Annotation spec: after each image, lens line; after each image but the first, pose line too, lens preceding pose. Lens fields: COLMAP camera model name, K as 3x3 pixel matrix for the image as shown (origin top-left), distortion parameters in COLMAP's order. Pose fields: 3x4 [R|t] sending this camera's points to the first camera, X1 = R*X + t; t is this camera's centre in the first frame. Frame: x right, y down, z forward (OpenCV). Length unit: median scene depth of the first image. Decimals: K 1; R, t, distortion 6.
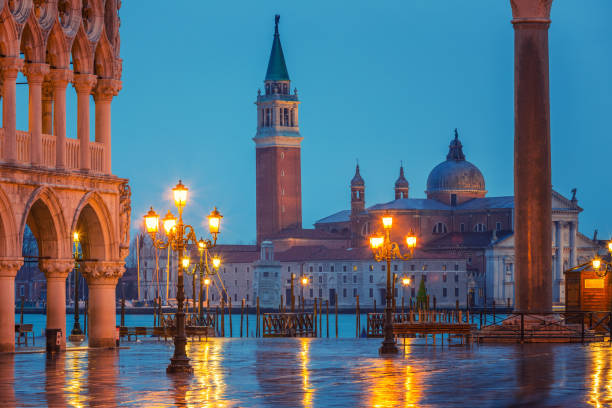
lens RADIAL K [[2132.5, 0, 308.9], [0, 2132.5, 207.8], [0, 0, 1]] dist [-0.156433, 0.000000]
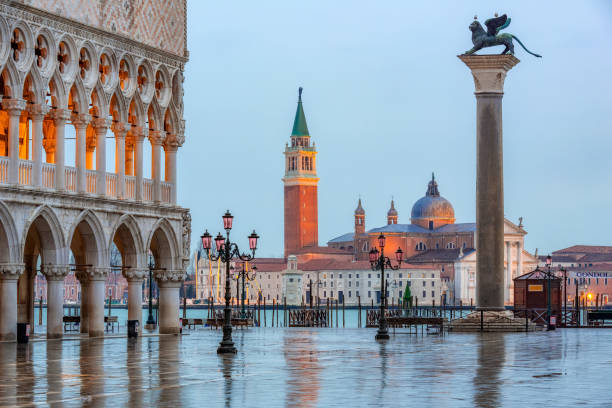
lens RADIAL K [[1786.8, 0, 305.9], [0, 1786.8, 202.0], [0, 0, 1]] dist [-0.146904, 0.000000]
pose [[0.999986, 0.004363, -0.002969, -0.007800], [-0.004396, 0.999928, -0.011175, -0.005546], [0.002920, 0.011188, 0.999933, -0.127635]]
